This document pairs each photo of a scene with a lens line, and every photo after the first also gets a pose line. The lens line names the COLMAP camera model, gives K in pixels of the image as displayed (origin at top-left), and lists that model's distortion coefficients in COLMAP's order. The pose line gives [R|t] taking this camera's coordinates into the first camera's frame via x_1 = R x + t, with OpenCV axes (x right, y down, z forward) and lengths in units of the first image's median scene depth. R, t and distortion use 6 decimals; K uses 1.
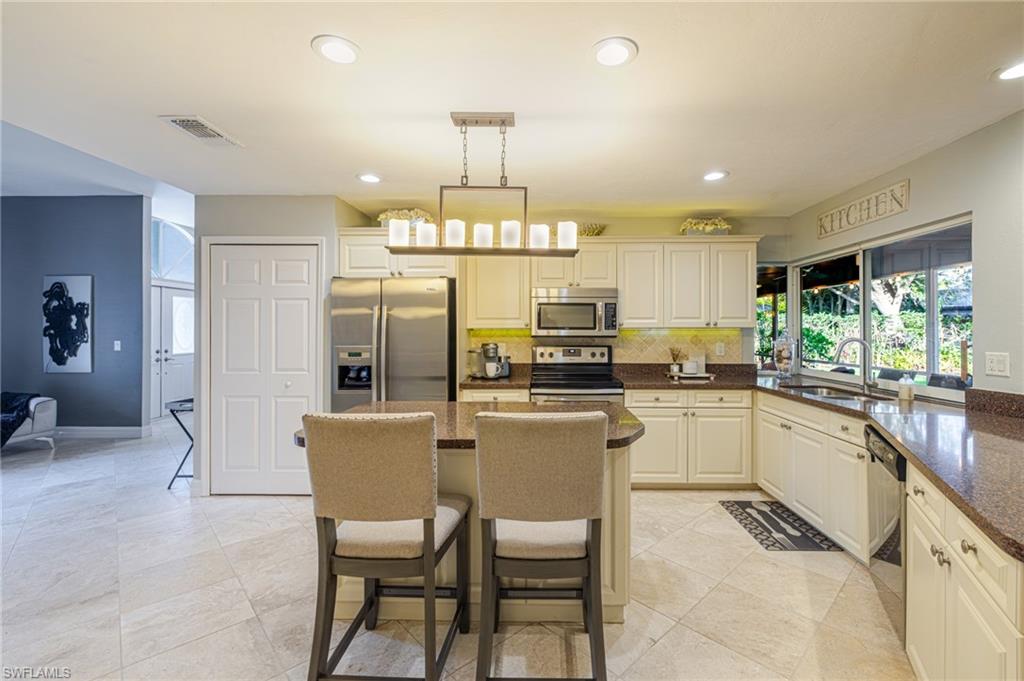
lens RADIAL K [[432.4, 0, 525.7], [0, 432.4, 330.9], [0, 0, 1]] dist [0.004329, -0.001700]
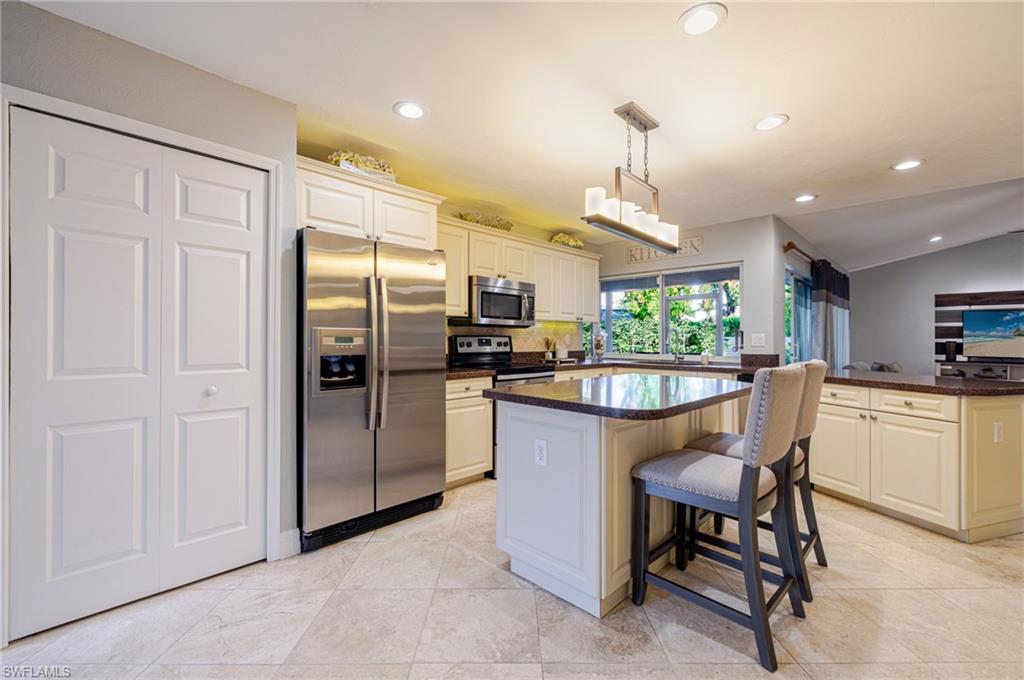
lens RADIAL K [[432.4, 0, 506.8], [0, 432.4, 339.4], [0, 0, 1]] dist [0.004329, -0.001700]
pose [[0.690885, 0.004412, 0.722951, -0.627002], [-0.010851, 0.999932, 0.004267, 0.040691], [-0.722883, -0.010793, 0.690886, 0.265589]]
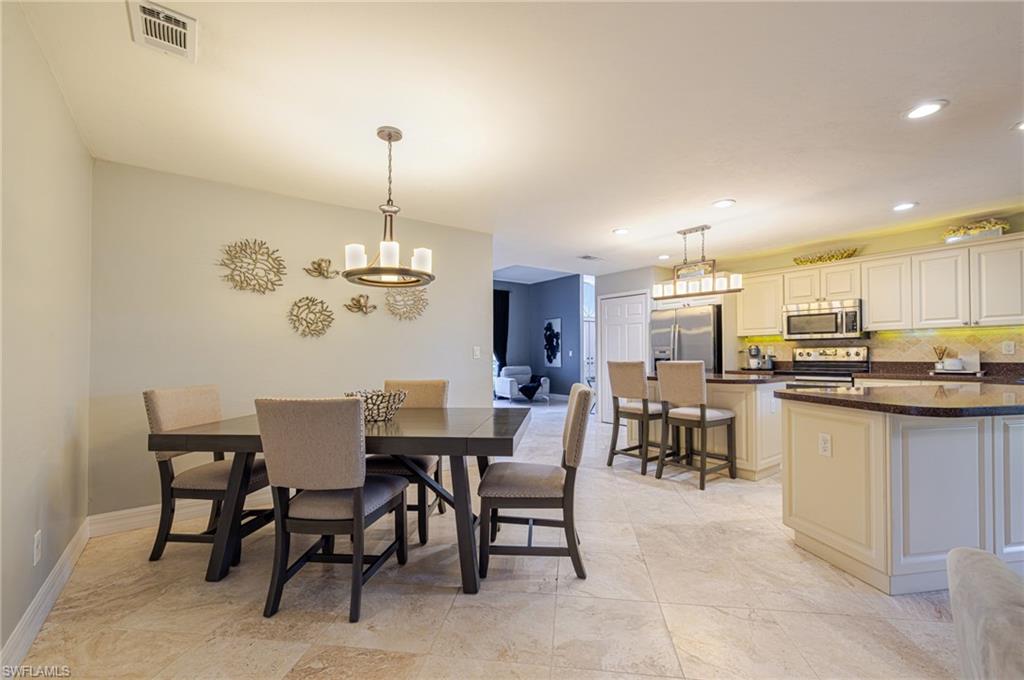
lens RADIAL K [[432.4, 0, 514.9], [0, 432.4, 346.2], [0, 0, 1]] dist [0.004329, -0.001700]
pose [[0.622023, -0.020615, -0.782728, 0.555313], [0.008605, 0.999773, -0.019493, 0.051010], [0.782952, 0.005390, 0.622059, -0.529103]]
